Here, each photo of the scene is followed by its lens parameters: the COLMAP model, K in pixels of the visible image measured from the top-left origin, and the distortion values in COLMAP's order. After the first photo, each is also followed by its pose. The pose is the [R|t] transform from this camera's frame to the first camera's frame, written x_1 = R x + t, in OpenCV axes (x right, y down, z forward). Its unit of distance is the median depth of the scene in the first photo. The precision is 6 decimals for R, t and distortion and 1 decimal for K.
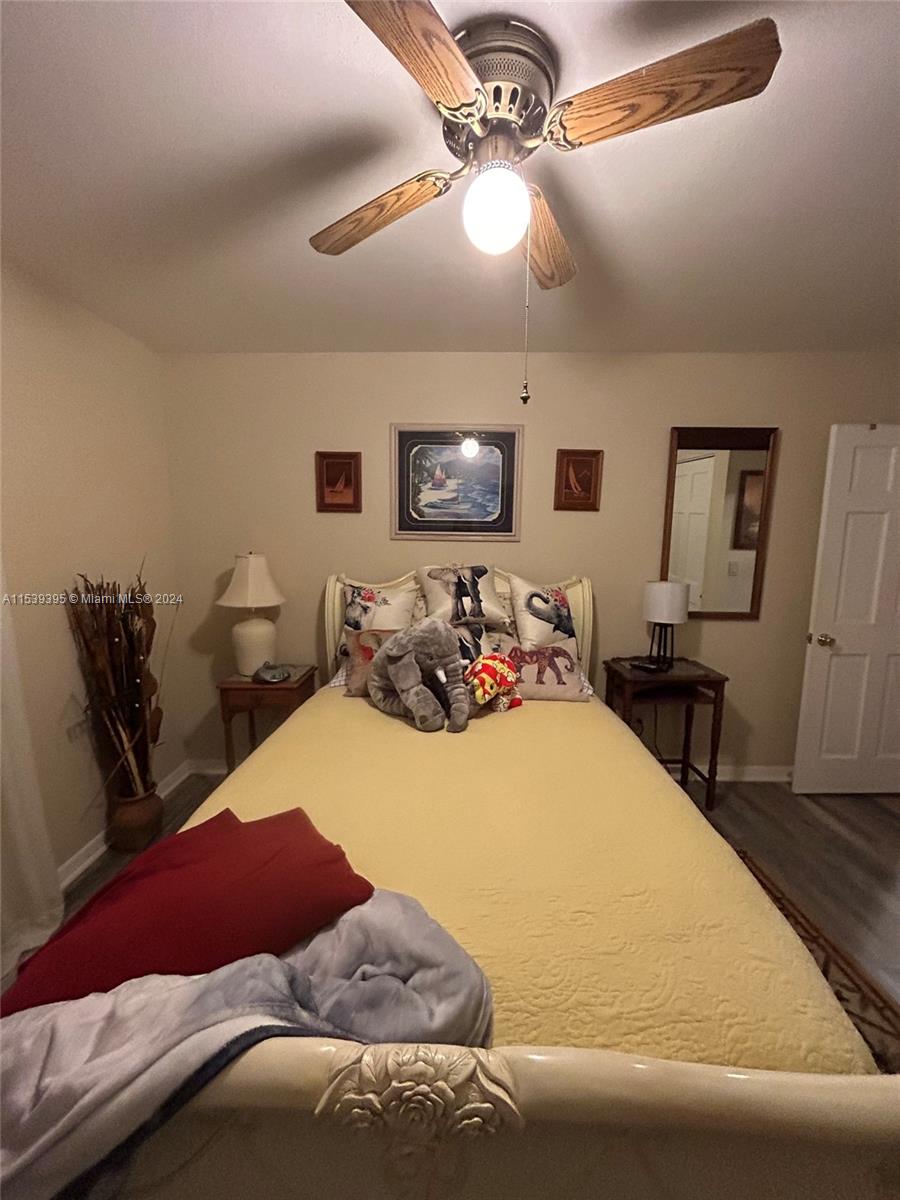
lens RADIAL K [[485.1, 0, 449.9], [0, 485.1, 597.9], [0, 0, 1]] dist [0.001577, -0.000678]
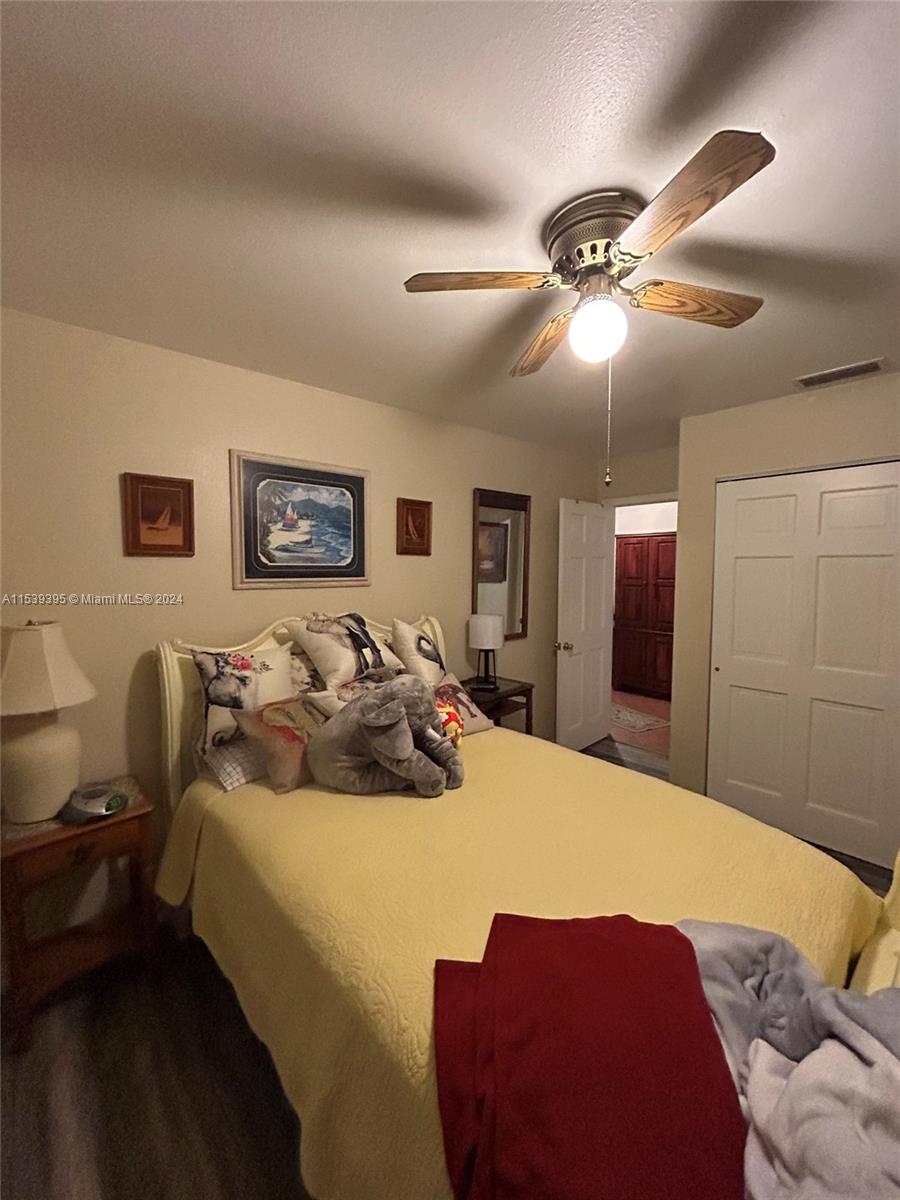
lens RADIAL K [[485.1, 0, 451.7], [0, 485.1, 597.6], [0, 0, 1]] dist [0.001577, -0.000678]
pose [[0.731614, -0.056998, 0.679332, -0.431528], [0.095999, 0.995183, -0.019889, -0.058911], [-0.674926, 0.079767, 0.733561, 0.169348]]
